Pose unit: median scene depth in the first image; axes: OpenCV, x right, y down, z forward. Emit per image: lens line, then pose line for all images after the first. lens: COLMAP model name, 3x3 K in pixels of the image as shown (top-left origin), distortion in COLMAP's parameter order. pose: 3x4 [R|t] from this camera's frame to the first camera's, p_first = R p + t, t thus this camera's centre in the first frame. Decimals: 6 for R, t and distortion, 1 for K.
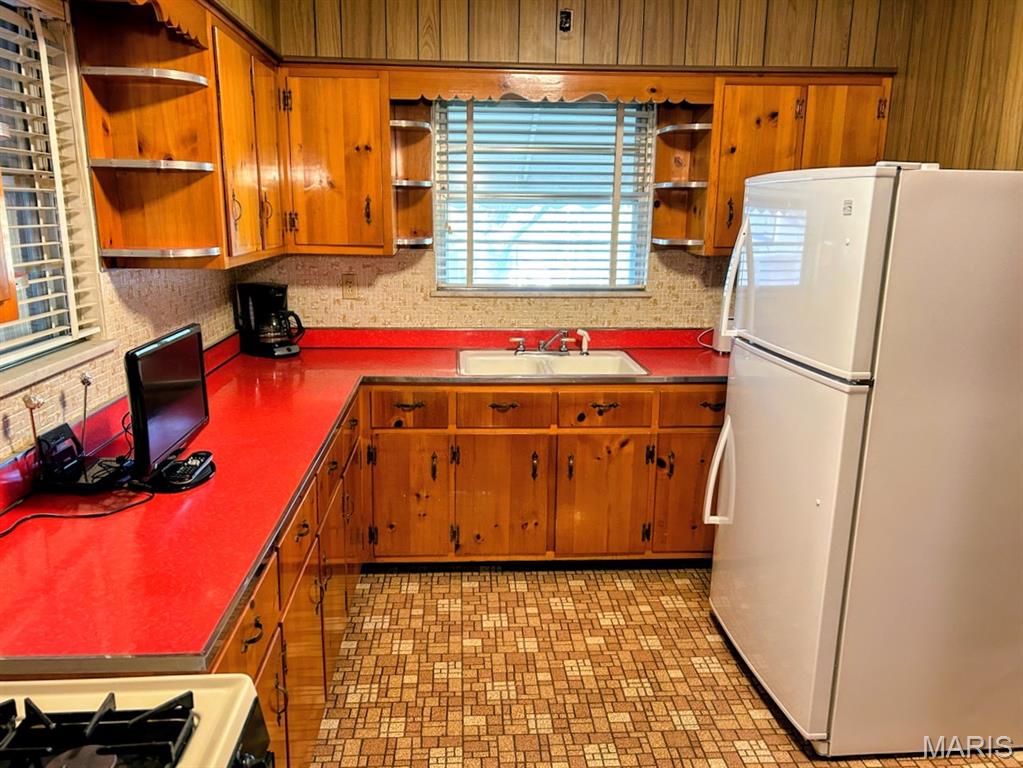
lens RADIAL K [[787.6, 0, 483.6], [0, 787.6, 408.2], [0, 0, 1]] dist [0.036544, -0.036493]
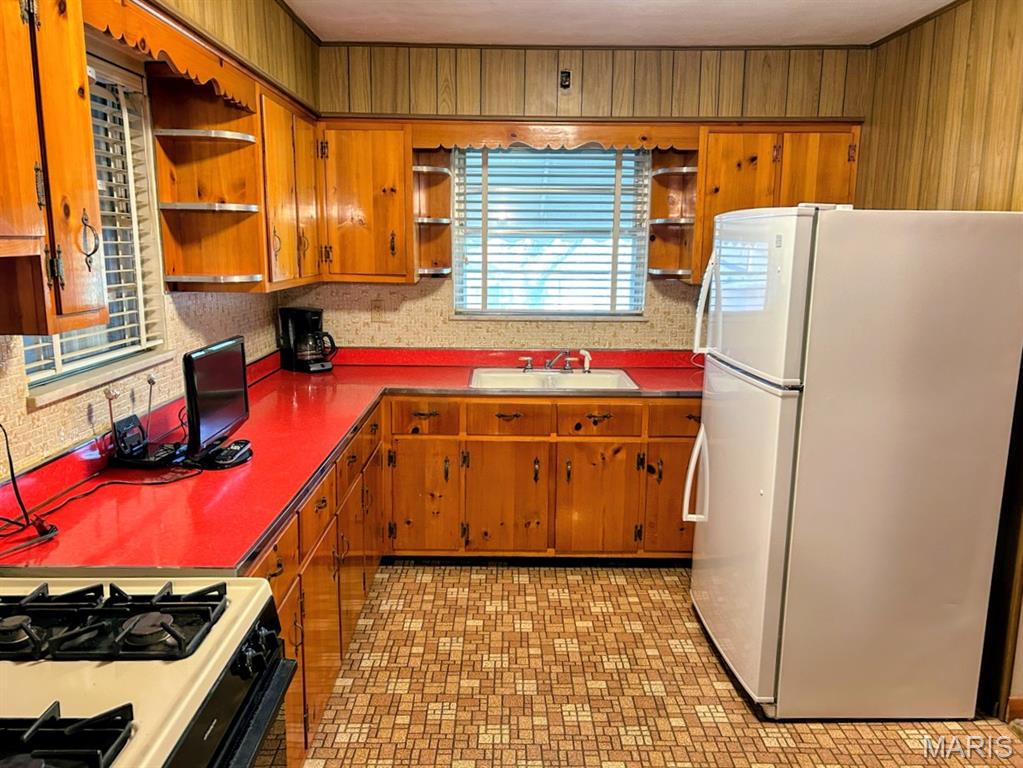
lens RADIAL K [[787.6, 0, 483.6], [0, 787.6, 408.2], [0, 0, 1]] dist [0.036544, -0.036493]
pose [[0.998360, 0.010683, -0.056238, 0.054206], [-0.012930, 0.999127, -0.039731, 0.032142], [0.055765, 0.040393, 0.997627, -0.127436]]
